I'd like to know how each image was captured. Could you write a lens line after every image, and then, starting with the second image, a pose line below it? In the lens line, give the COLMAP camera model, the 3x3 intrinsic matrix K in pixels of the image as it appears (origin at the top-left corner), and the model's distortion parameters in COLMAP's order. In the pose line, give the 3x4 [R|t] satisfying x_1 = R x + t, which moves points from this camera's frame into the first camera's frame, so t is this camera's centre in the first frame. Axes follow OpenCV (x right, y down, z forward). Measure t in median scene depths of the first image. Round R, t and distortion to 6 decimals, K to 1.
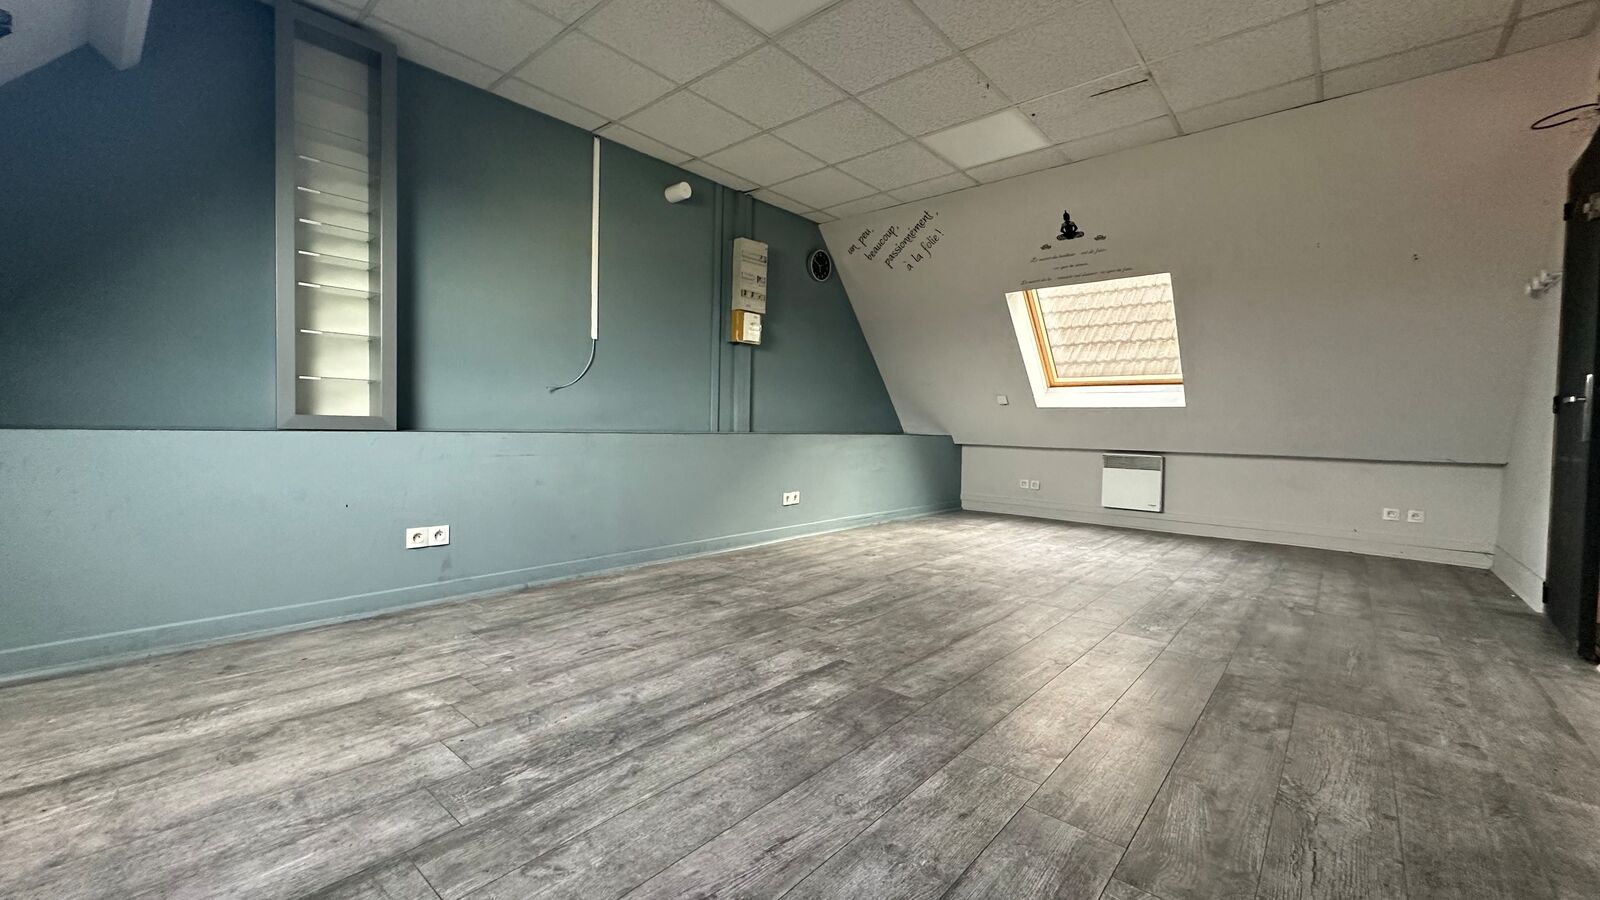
lens RADIAL K [[639.8, 0, 795.2], [0, 639.8, 448.0], [0, 0, 1]] dist [-0.008858, 0.000478]
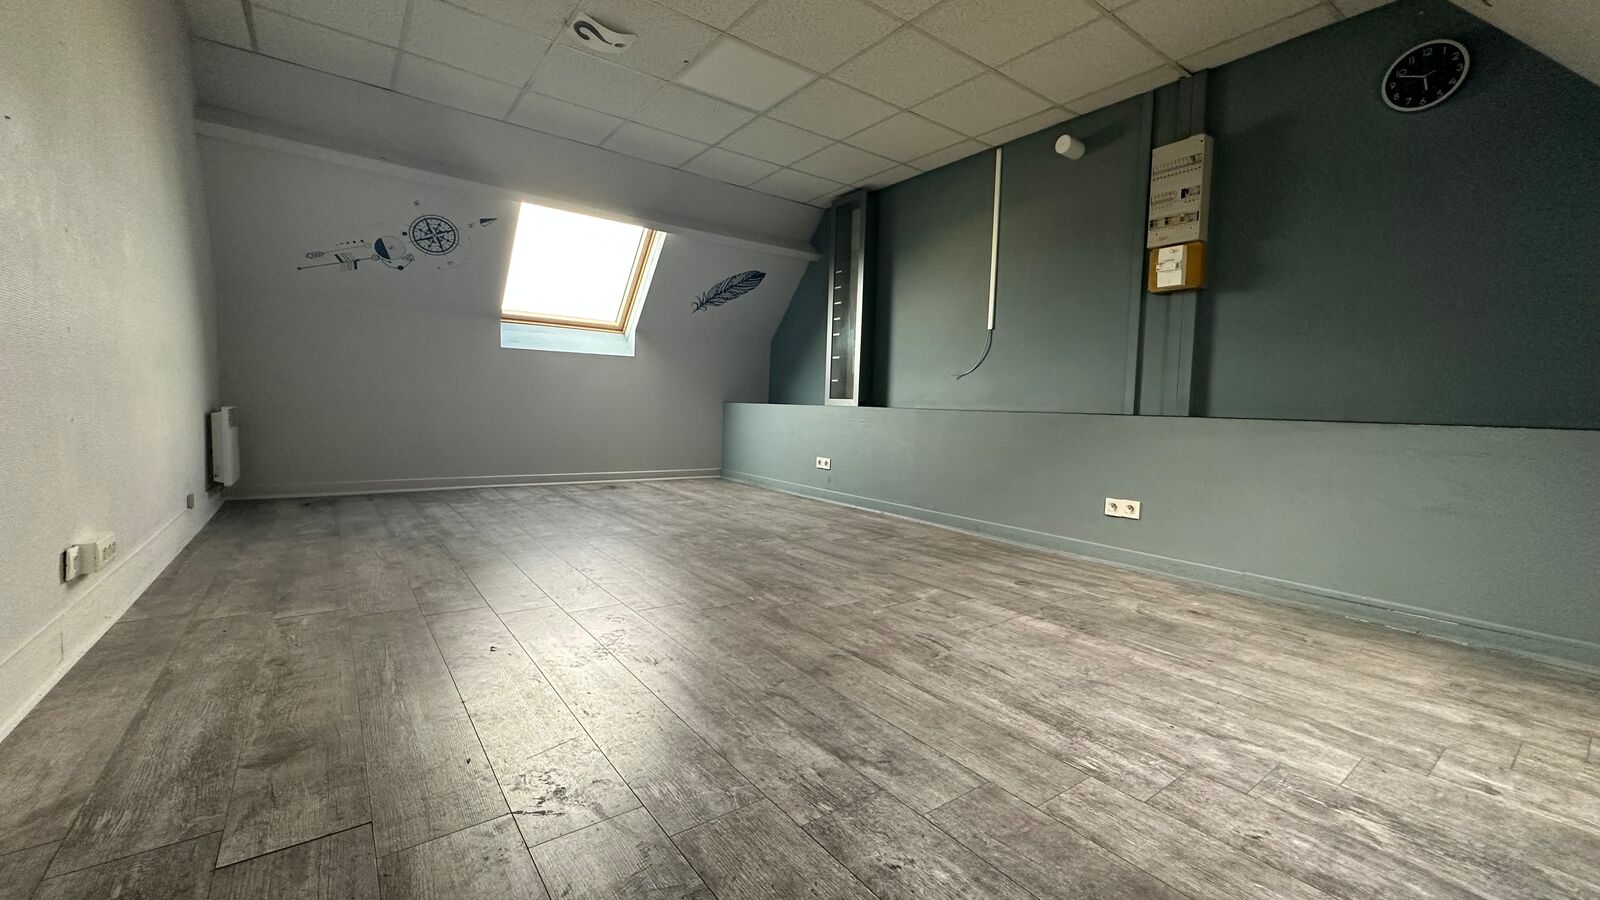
lens RADIAL K [[639.8, 0, 796.0], [0, 639.8, 446.4], [0, 0, 1]] dist [-0.008858, 0.000478]
pose [[-0.215512, 0.034011, -0.975909, 0.783983], [-0.072578, 0.996071, 0.050741, 0.002578], [0.973800, 0.081765, -0.212197, 0.841430]]
